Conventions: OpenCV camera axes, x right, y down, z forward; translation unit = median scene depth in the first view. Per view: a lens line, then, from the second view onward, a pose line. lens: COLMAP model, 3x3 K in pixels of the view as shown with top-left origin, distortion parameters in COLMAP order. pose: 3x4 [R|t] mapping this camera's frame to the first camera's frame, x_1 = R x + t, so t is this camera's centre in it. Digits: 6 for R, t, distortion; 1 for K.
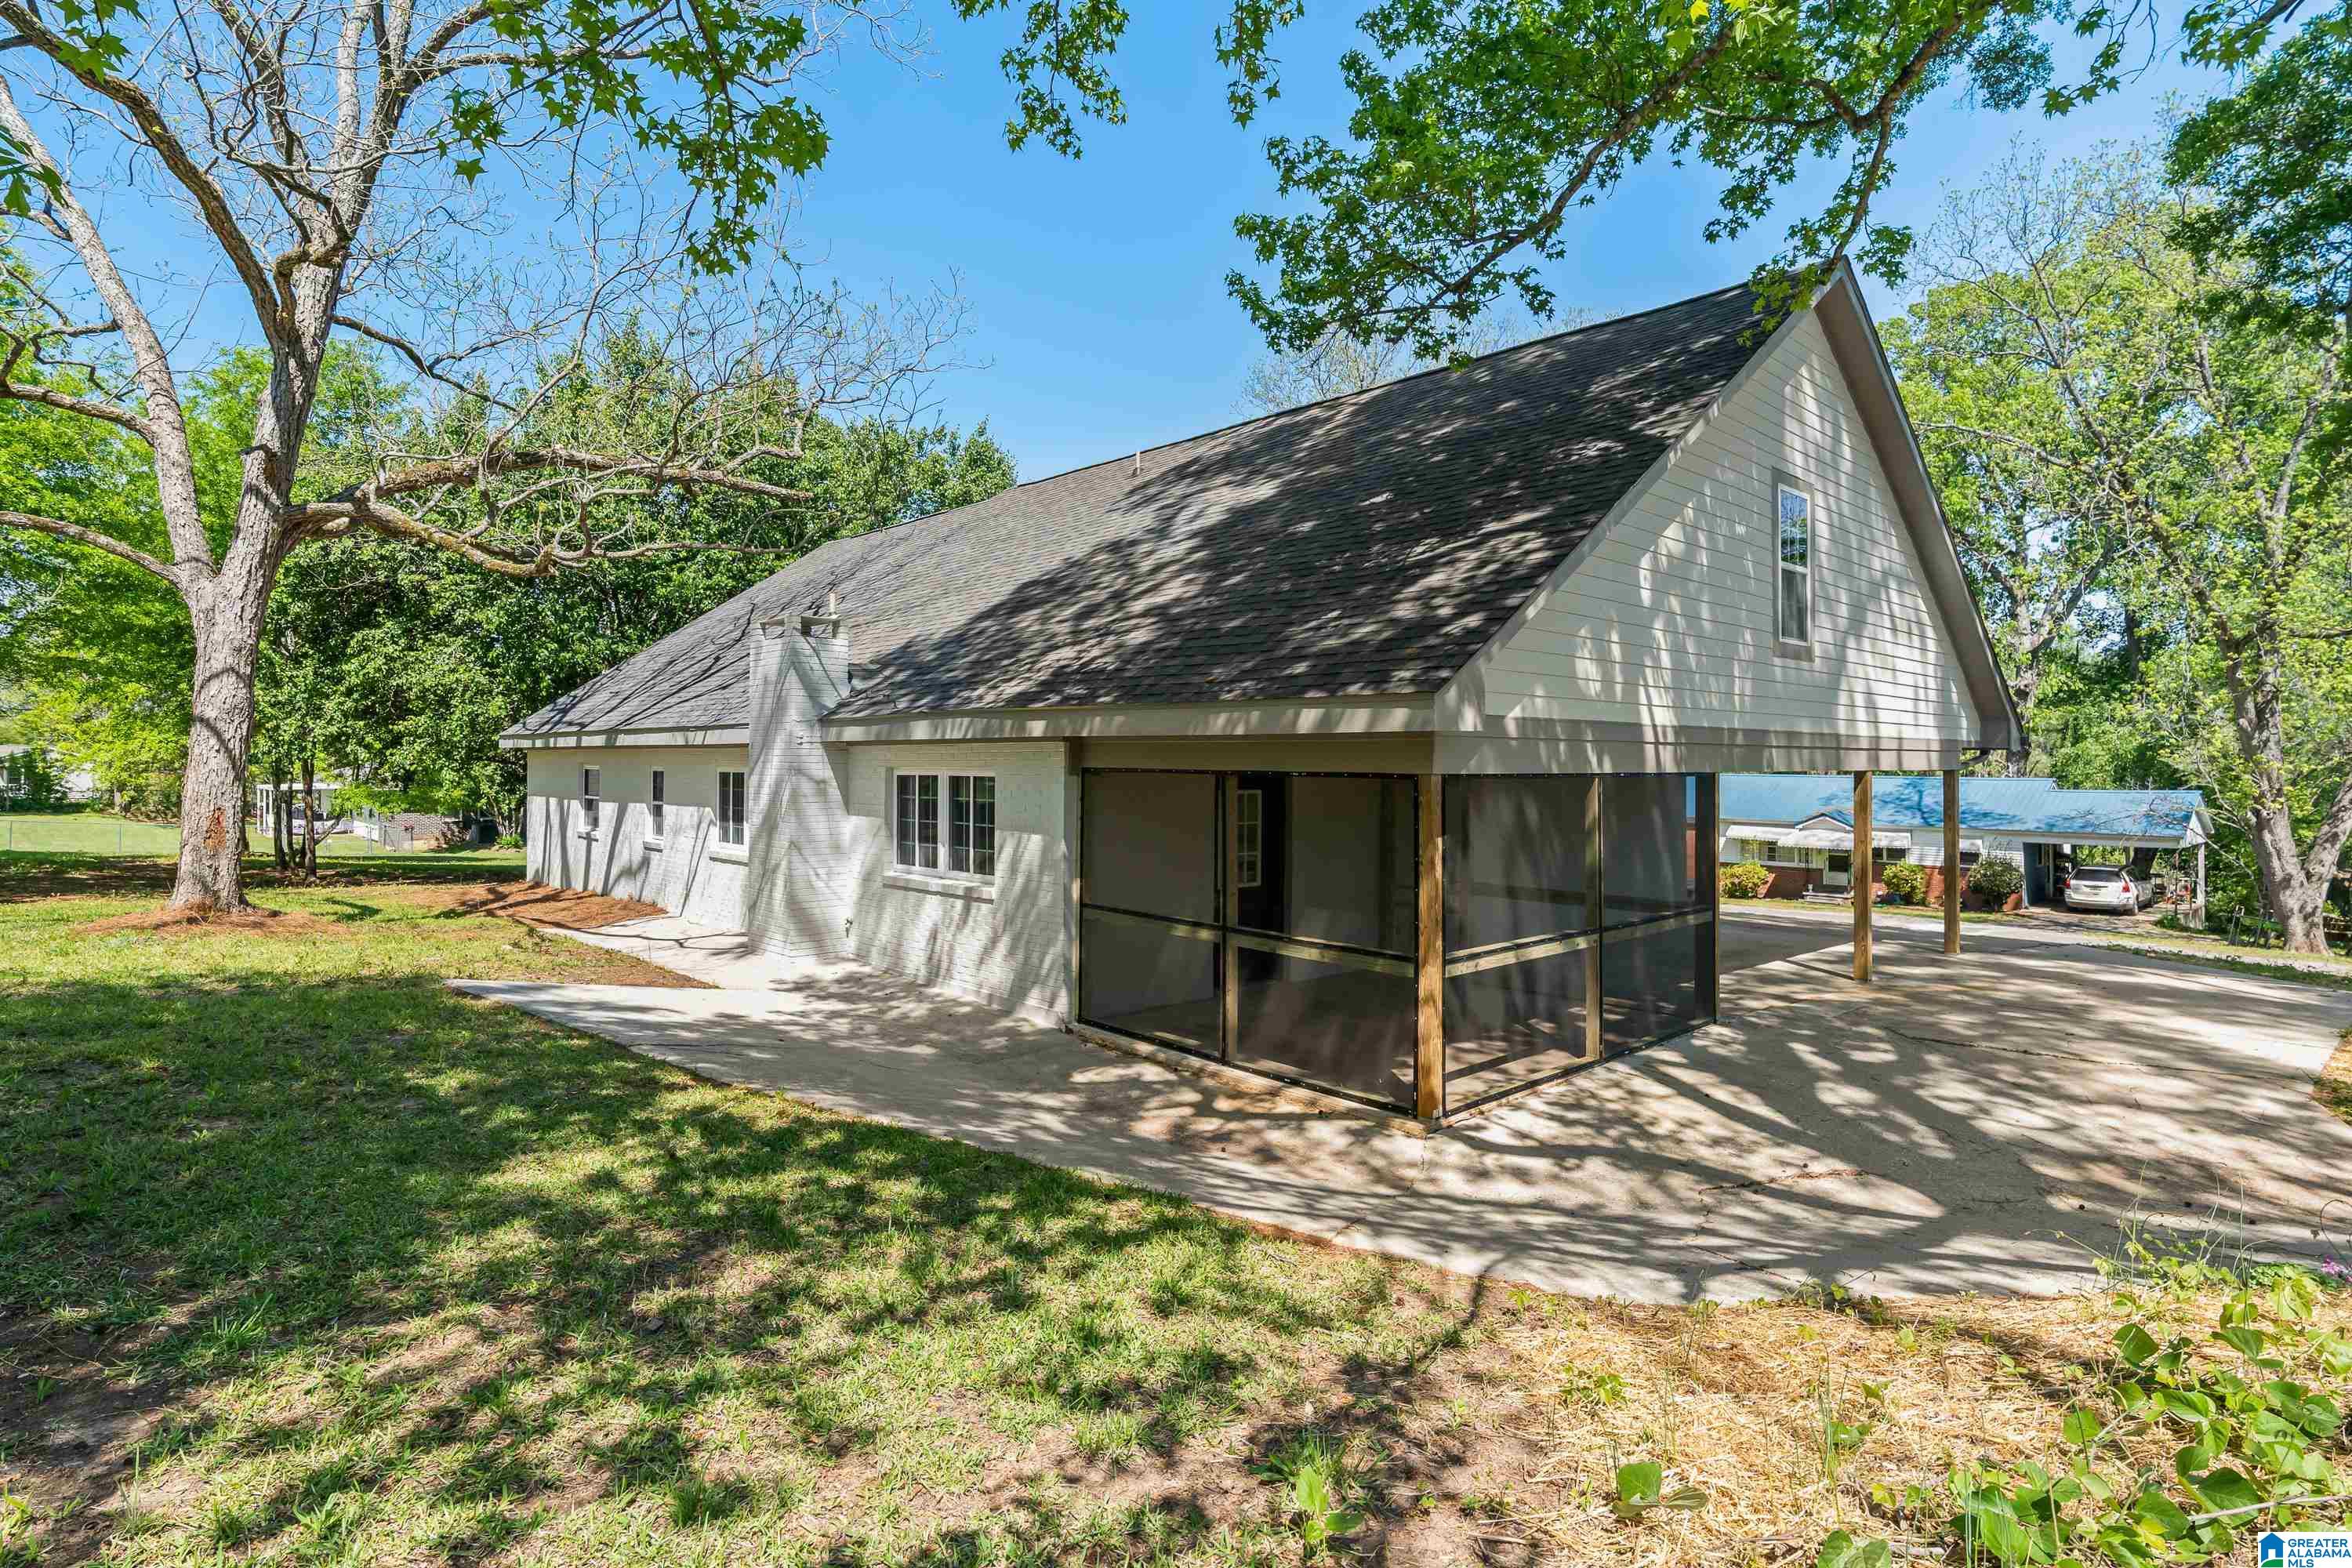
lens RADIAL K [[1198.3, 0, 1167.9], [0, 1198.3, 775.2], [0, 0, 1]] dist [-0.008321, 0.001975]
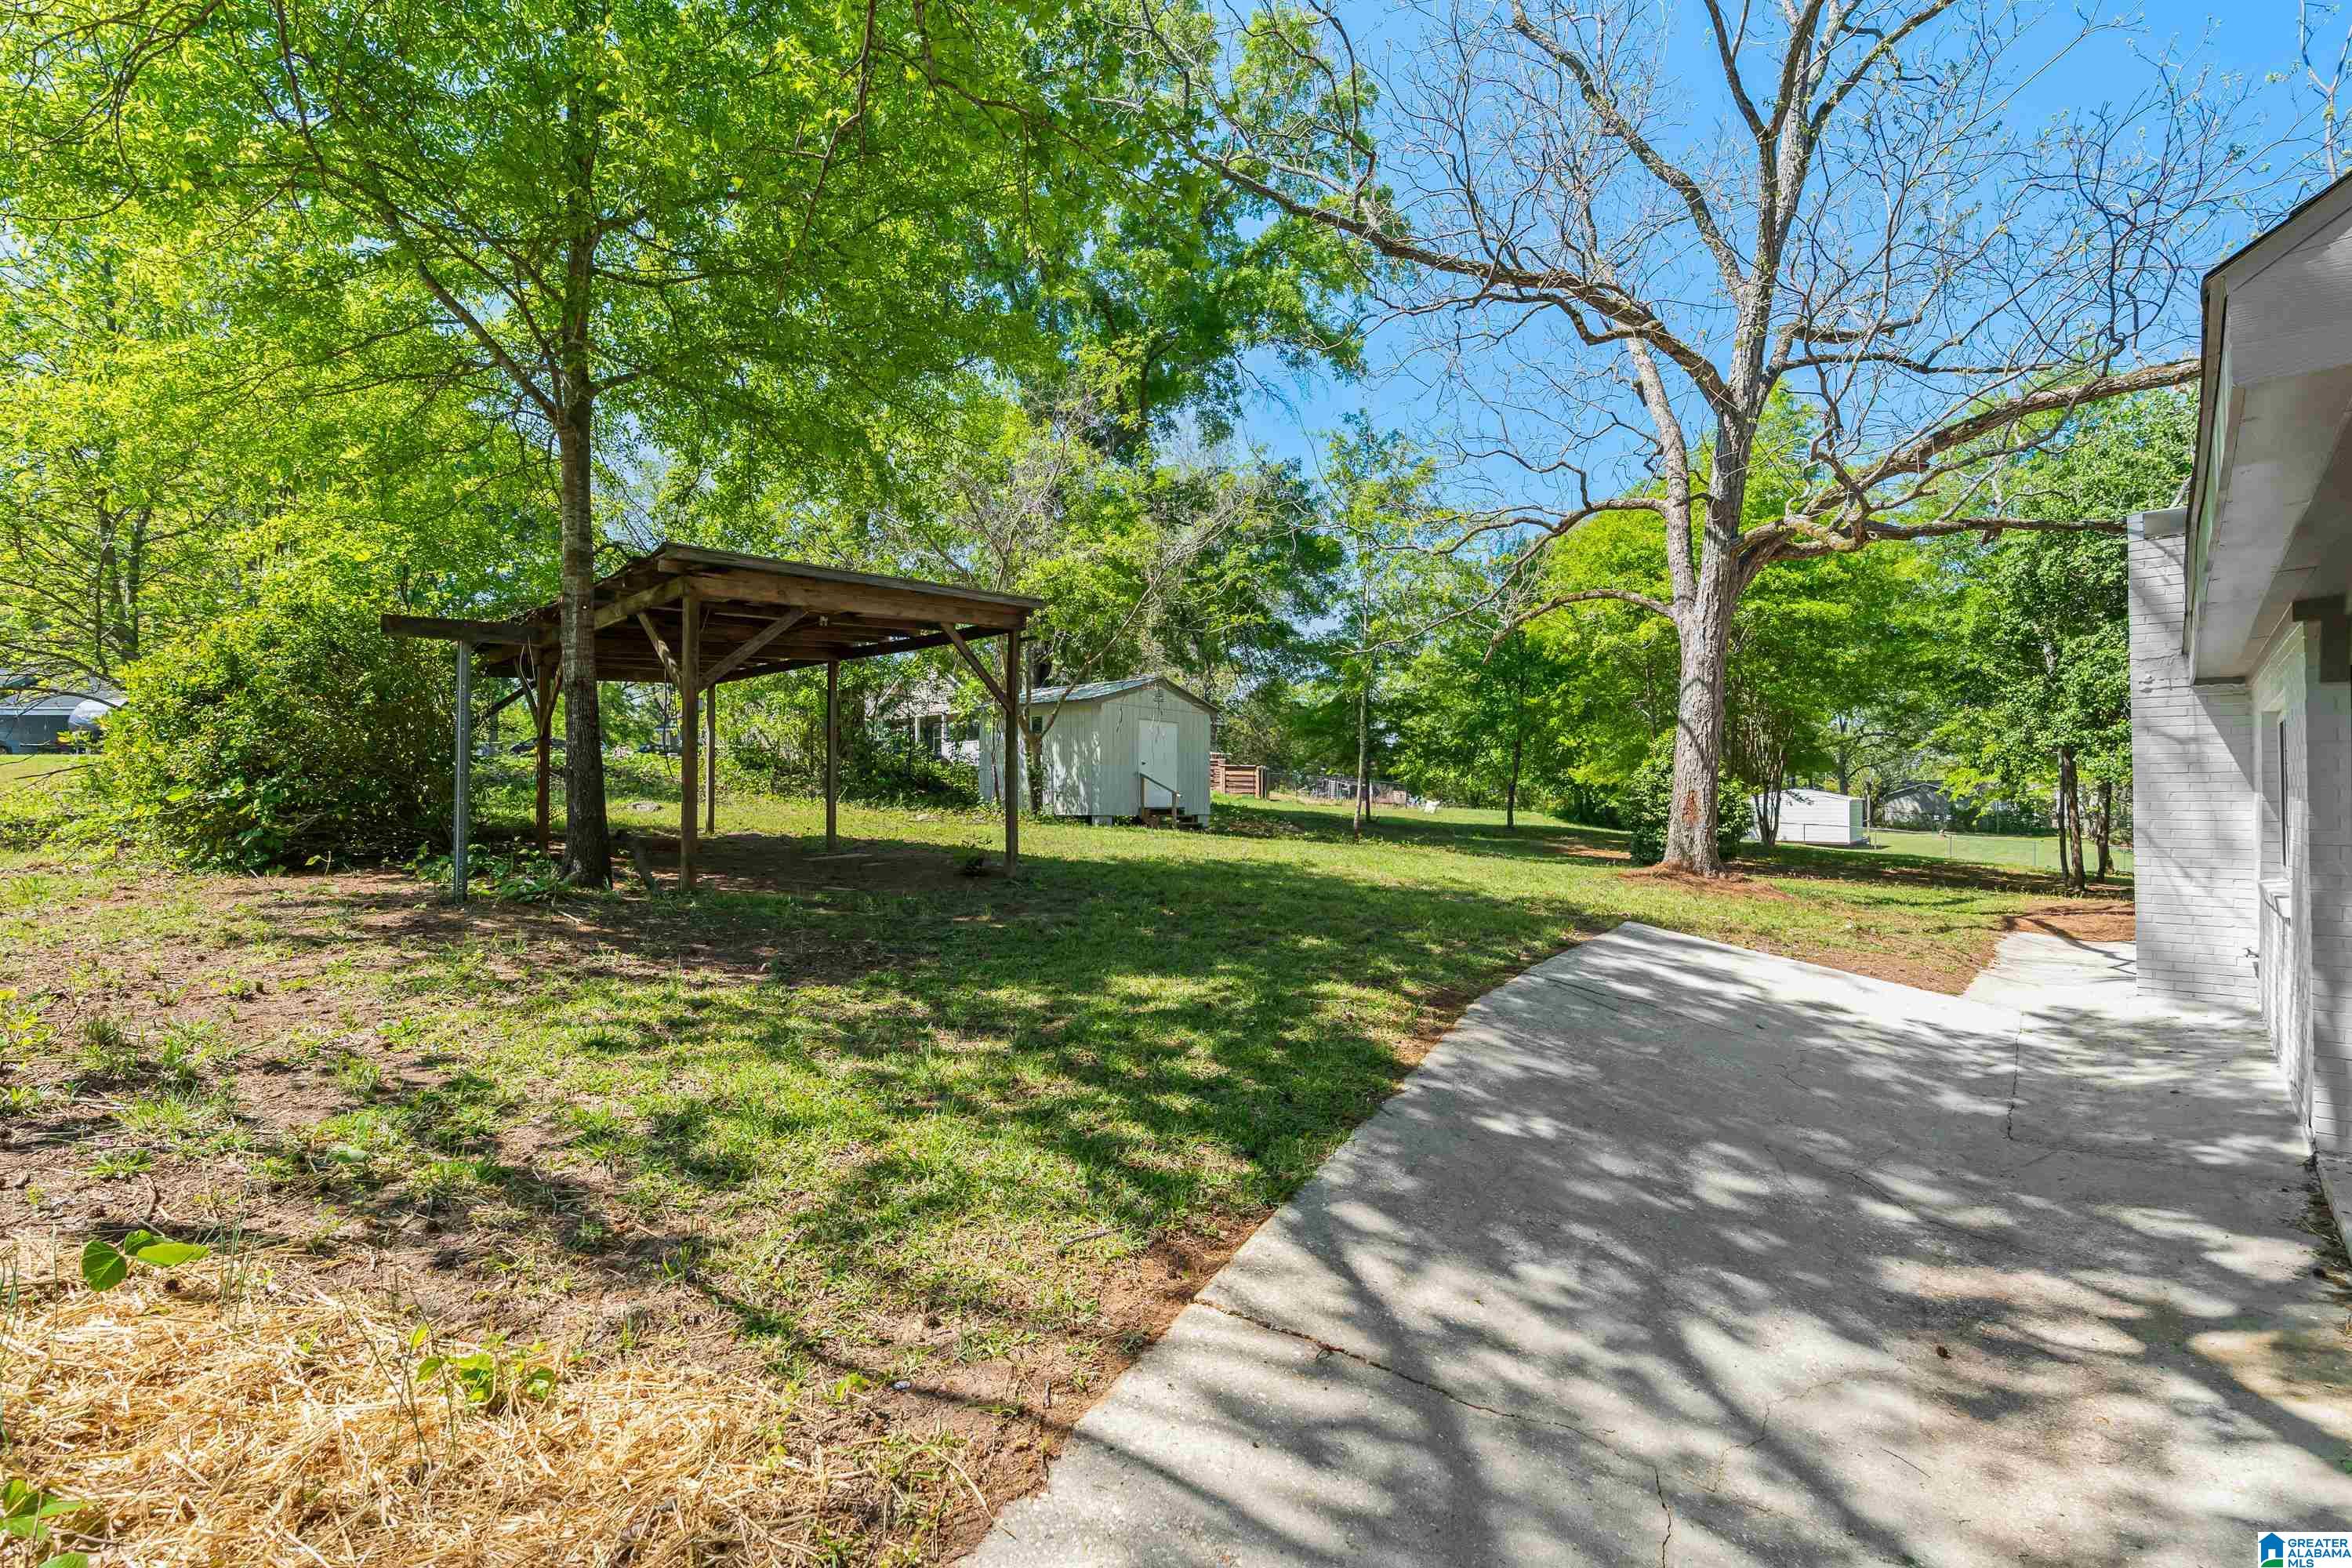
lens RADIAL K [[1060.7, 0, 1172.0], [0, 1060.7, 782.0], [0, 0, 1]] dist [-0.008351, 0.001464]
pose [[0.069618, -0.022112, -0.997329, 0.278792], [-0.009363, 0.999696, -0.022818, 0.049064], [0.997530, 0.010926, 0.069390, 0.374681]]
